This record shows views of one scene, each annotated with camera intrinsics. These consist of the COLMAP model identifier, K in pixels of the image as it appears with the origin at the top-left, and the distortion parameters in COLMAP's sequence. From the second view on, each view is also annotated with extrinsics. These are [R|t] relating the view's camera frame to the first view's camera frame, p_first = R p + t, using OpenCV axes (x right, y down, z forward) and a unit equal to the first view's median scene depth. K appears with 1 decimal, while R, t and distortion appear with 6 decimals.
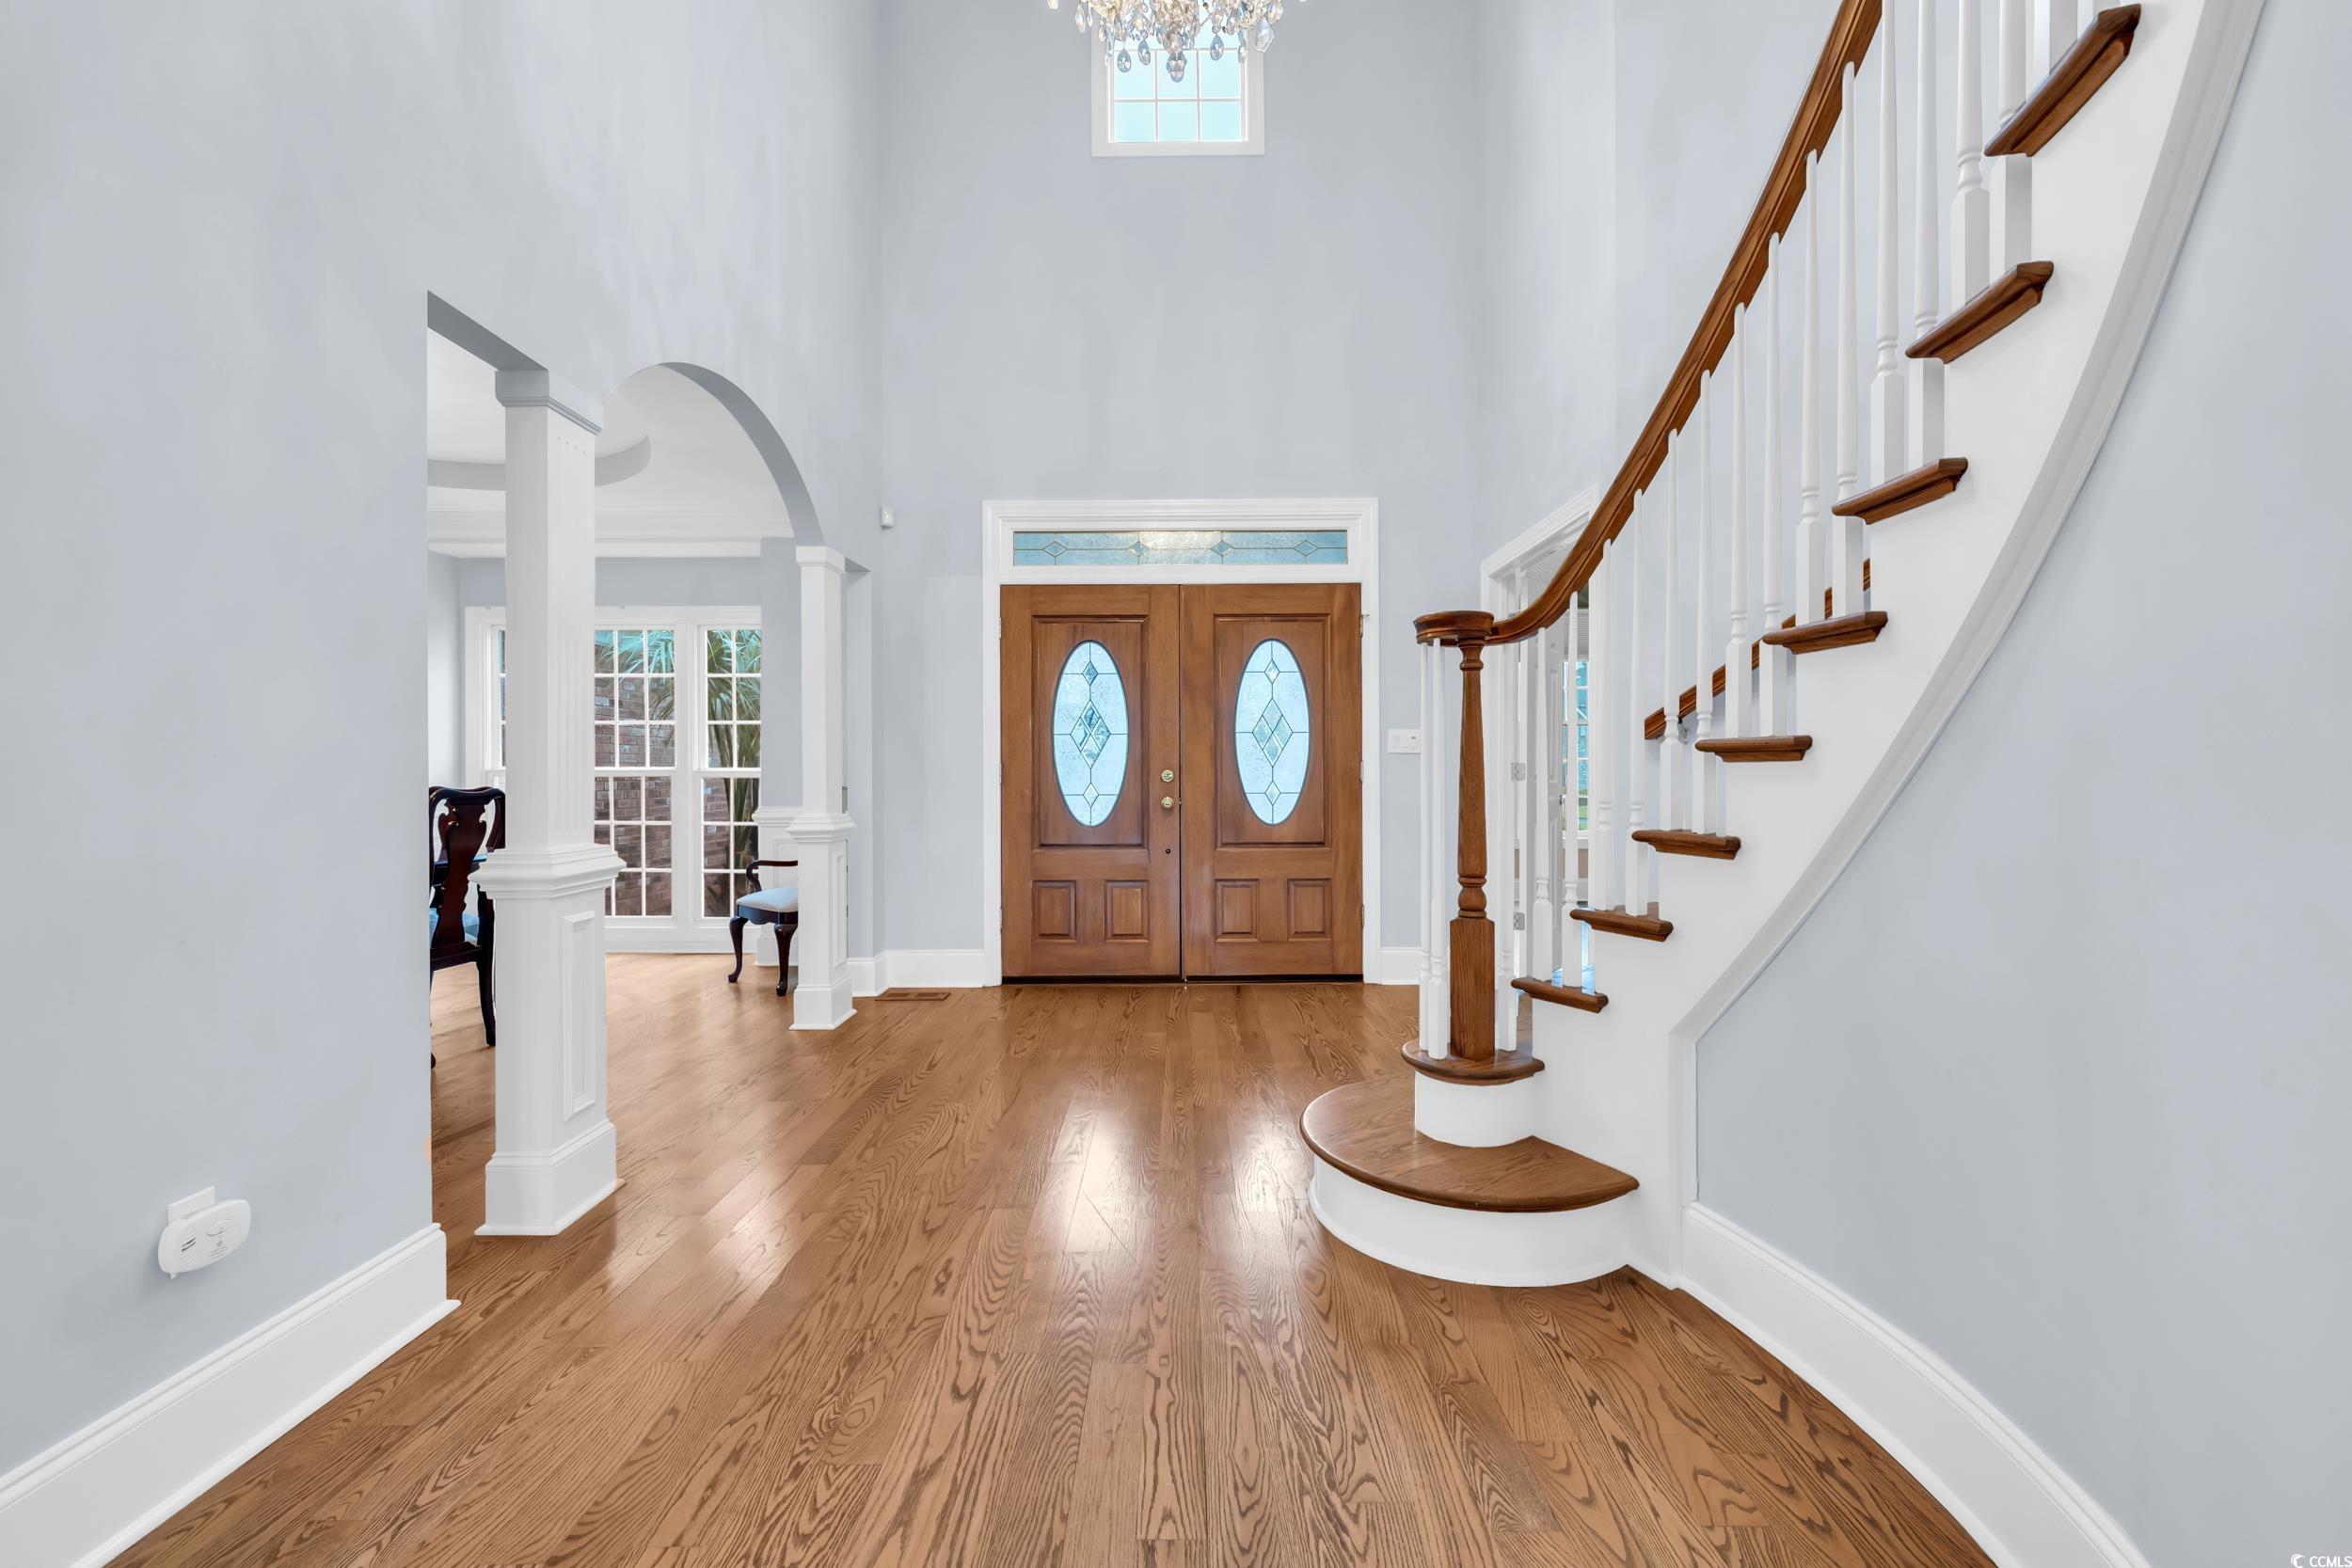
lens RADIAL K [[985.5, 0, 1181.5], [0, 985.5, 779.6], [0, 0, 1]] dist [-0.000179, -0.000658]
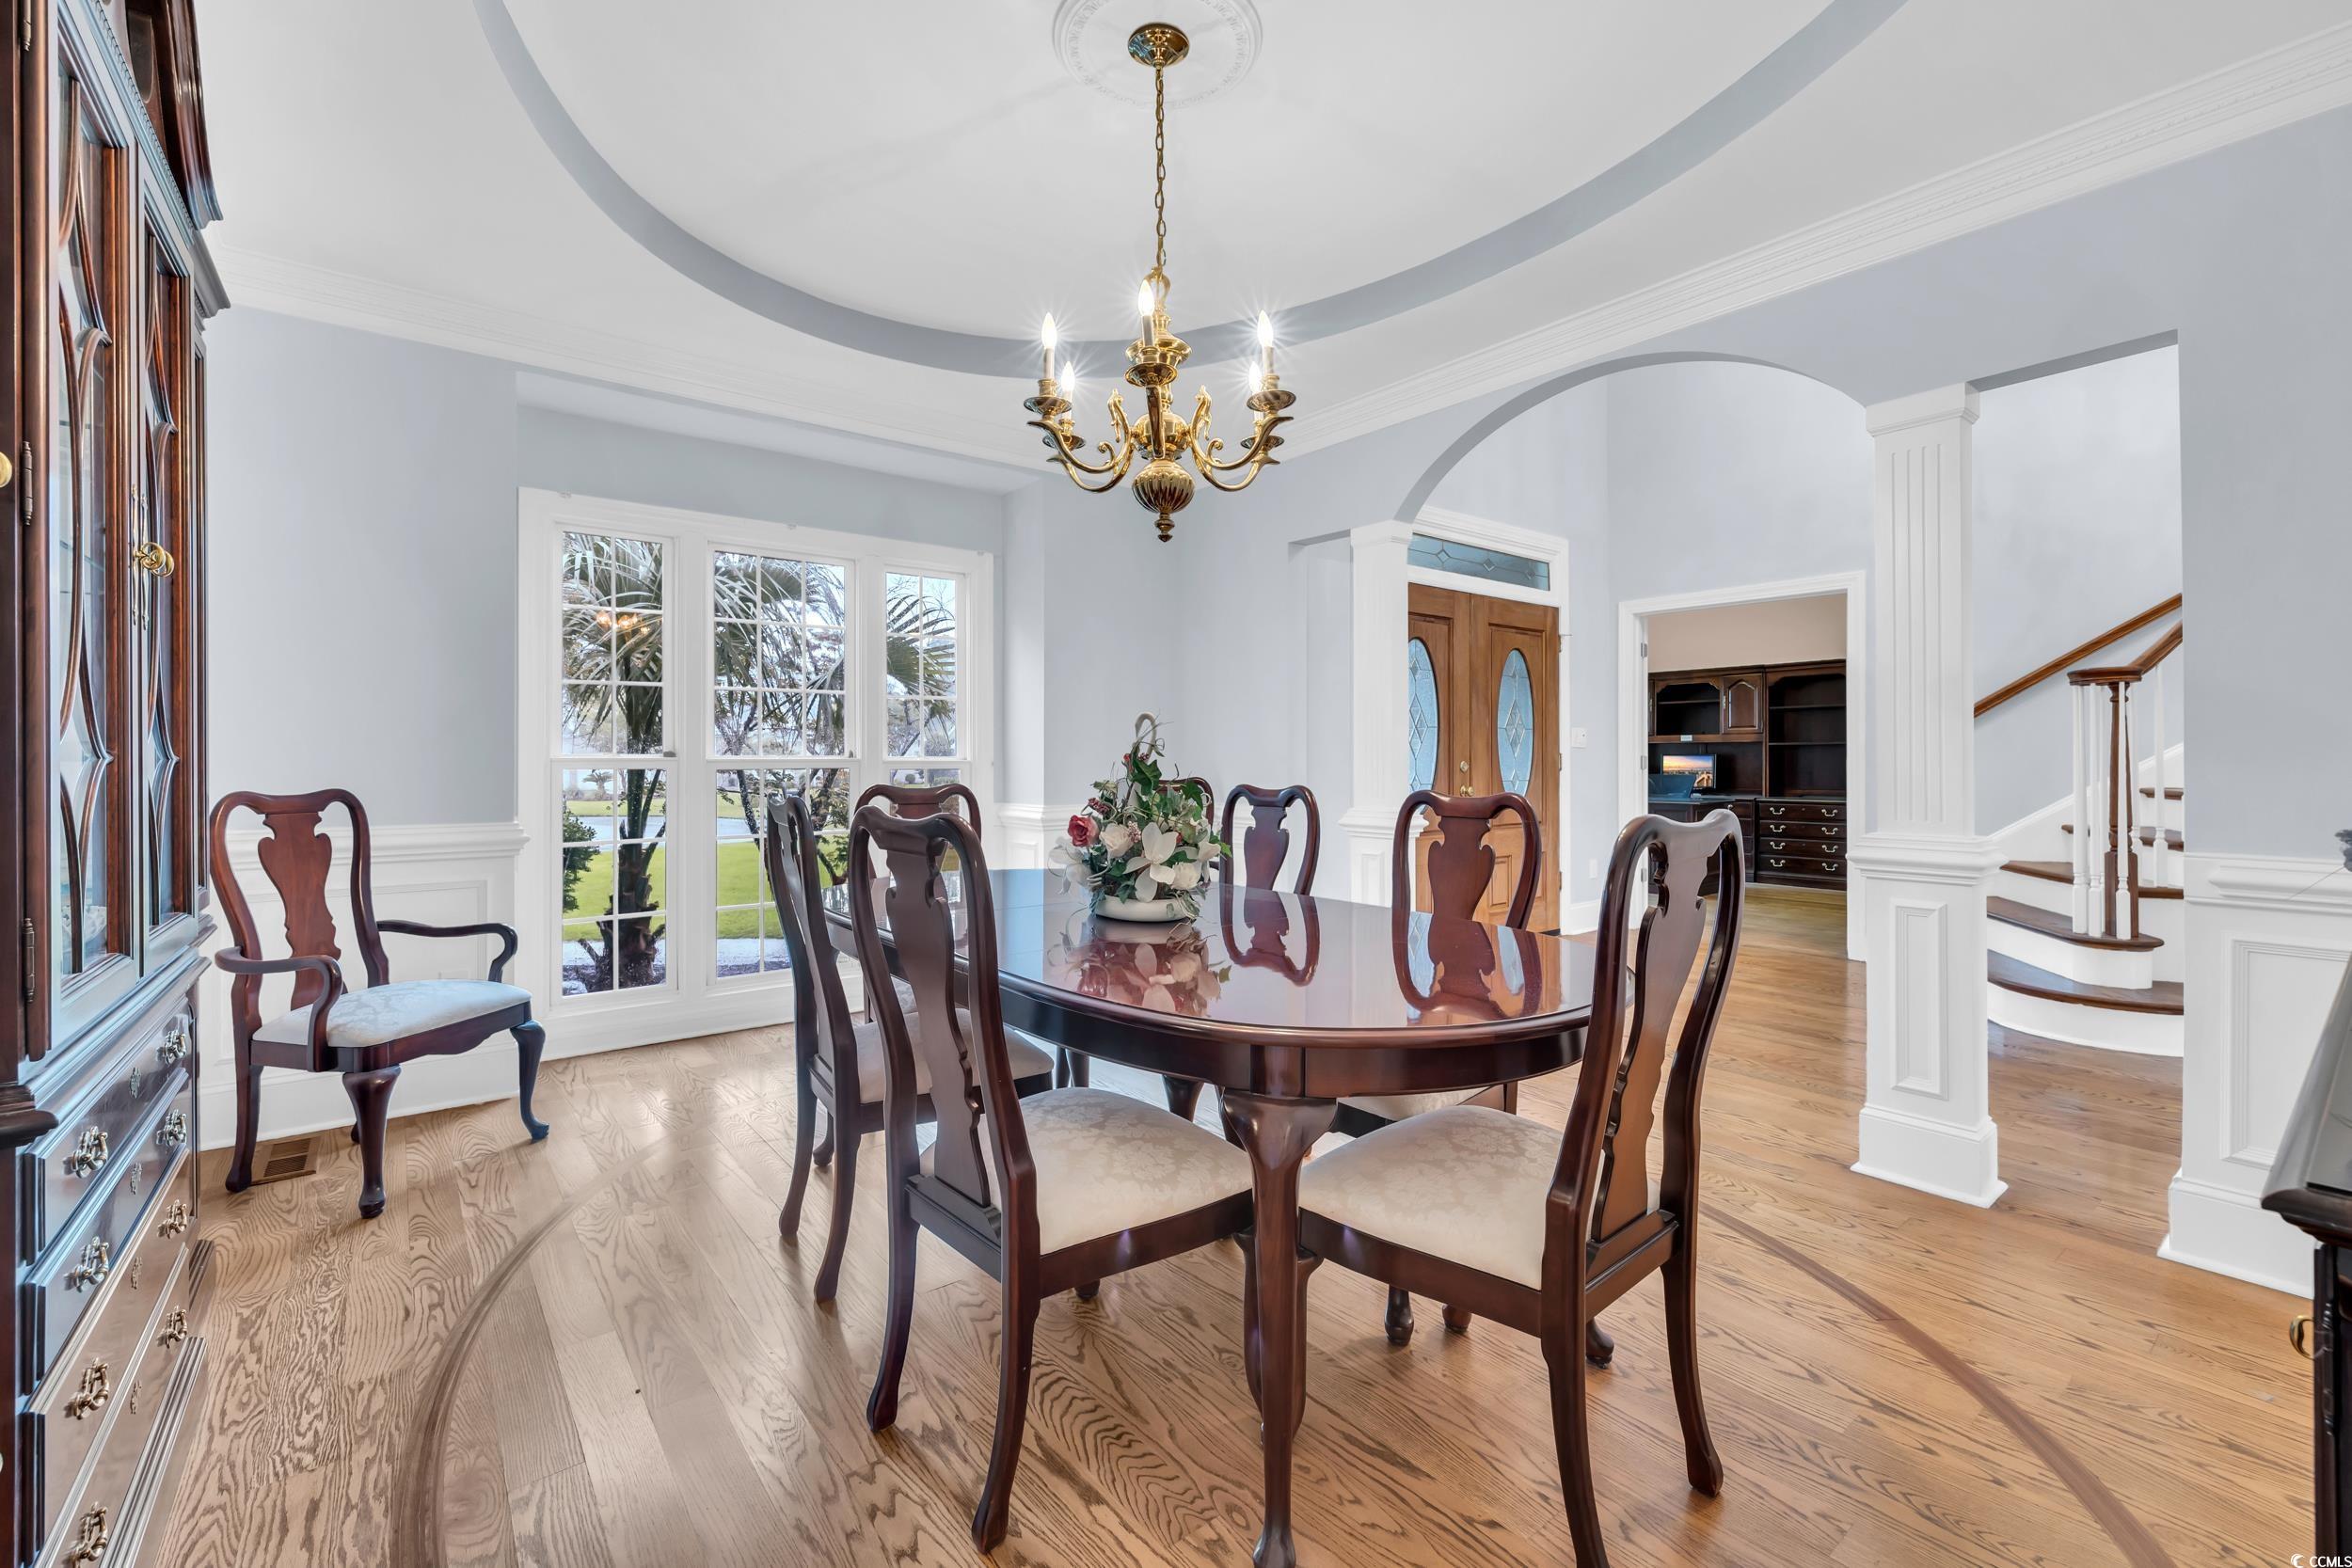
lens RADIAL K [[985.5, 0, 1181.5], [0, 985.5, 779.6], [0, 0, 1]] dist [-0.000179, -0.000658]
pose [[0.781544, -0.008592, 0.623791, -0.942905], [0.004597, 0.999957, 0.008014, 0.000863], [-0.623833, -0.003396, 0.781550, 0.339700]]
